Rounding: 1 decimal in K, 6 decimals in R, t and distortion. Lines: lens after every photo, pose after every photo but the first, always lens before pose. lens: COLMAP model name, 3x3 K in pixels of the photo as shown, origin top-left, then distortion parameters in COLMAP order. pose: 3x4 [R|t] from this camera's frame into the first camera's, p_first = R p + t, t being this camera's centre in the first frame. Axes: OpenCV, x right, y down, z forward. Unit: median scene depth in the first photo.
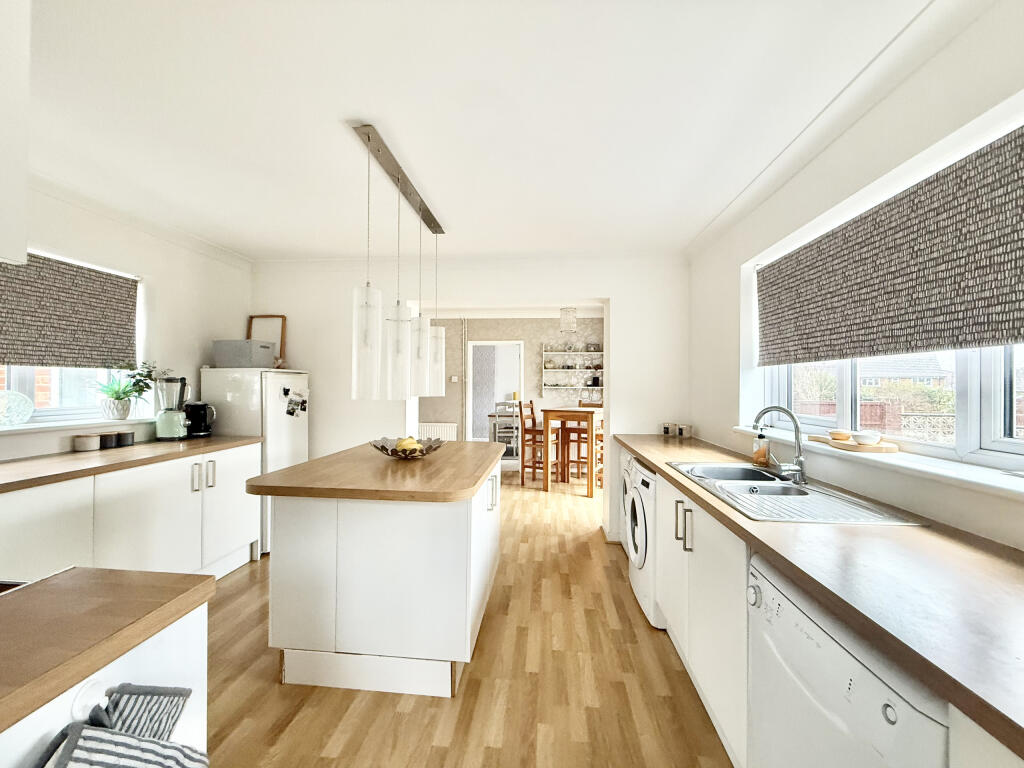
lens RADIAL K [[406.3, 0, 509.4], [0, 406.3, 384.5], [0, 0, 1]] dist [-0.000369, -0.000403]
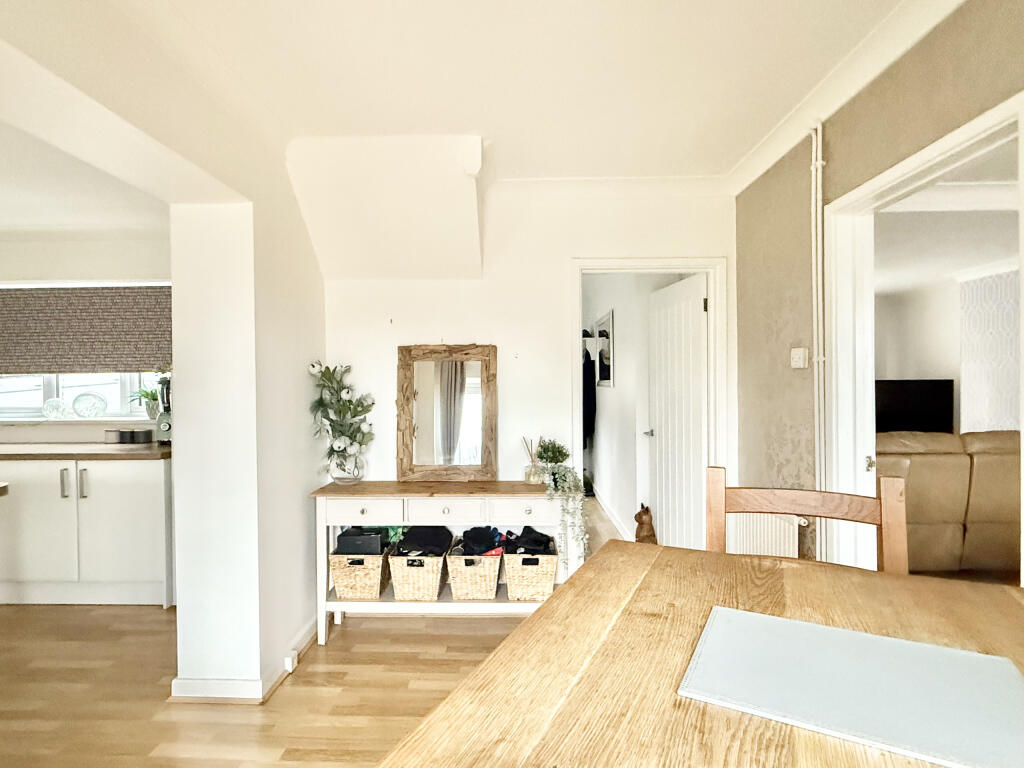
lens RADIAL K [[535.6, 0, 511.2], [0, 535.6, 386.4], [0, 0, 1]] dist [-0.000846, -0.000572]
pose [[0.064526, 0.003582, -0.997910, 0.368518], [0.011786, 0.999921, 0.004351, 0.003127], [0.997846, -0.012042, 0.064479, 1.285104]]
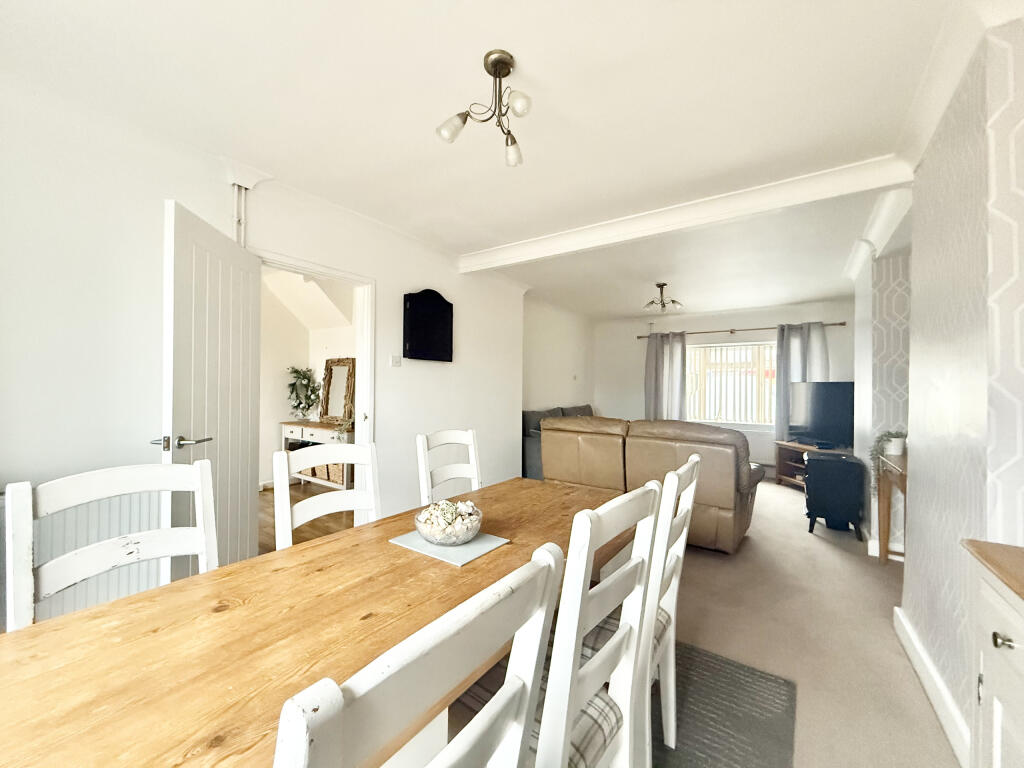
lens RADIAL K [[406.8, 0, 511.8], [0, 406.8, 386.5], [0, 0, 1]] dist [-0.000353, -0.000594]
pose [[-0.501898, -0.011968, -0.864844, 0.377197], [-0.010006, 0.999918, -0.008030, 0.034269], [0.864869, 0.004623, -0.501977, 2.314258]]
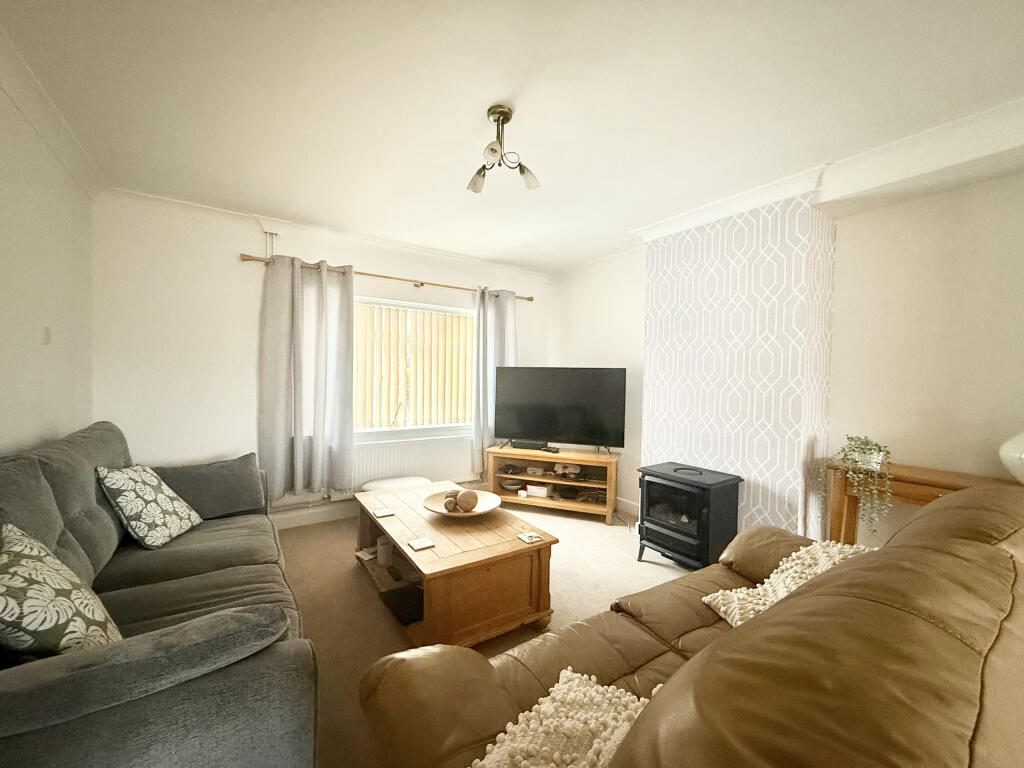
lens RADIAL K [[406.3, 0, 509.4], [0, 406.3, 384.5], [0, 0, 1]] dist [-0.000369, -0.000403]
pose [[0.631880, 0.020805, -0.774787, -0.483903], [-0.009526, 0.999773, 0.019077, 0.025452], [0.775008, -0.004674, 0.631934, 1.812972]]
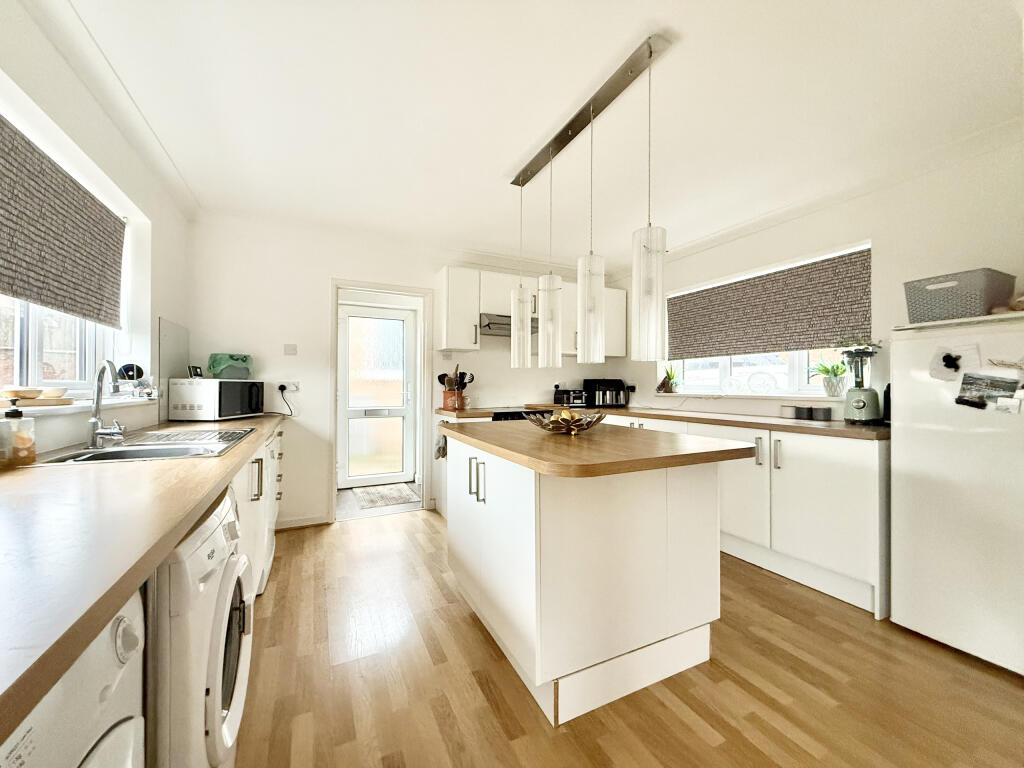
lens RADIAL K [[406.3, 0, 509.4], [0, 406.3, 384.5], [0, 0, 1]] dist [-0.000369, -0.000403]
pose [[-0.856758, -0.007459, -0.515665, 0.186597], [-0.003981, 0.999961, -0.007849, 0.047115], [0.515704, -0.004672, -0.856754, 1.003159]]
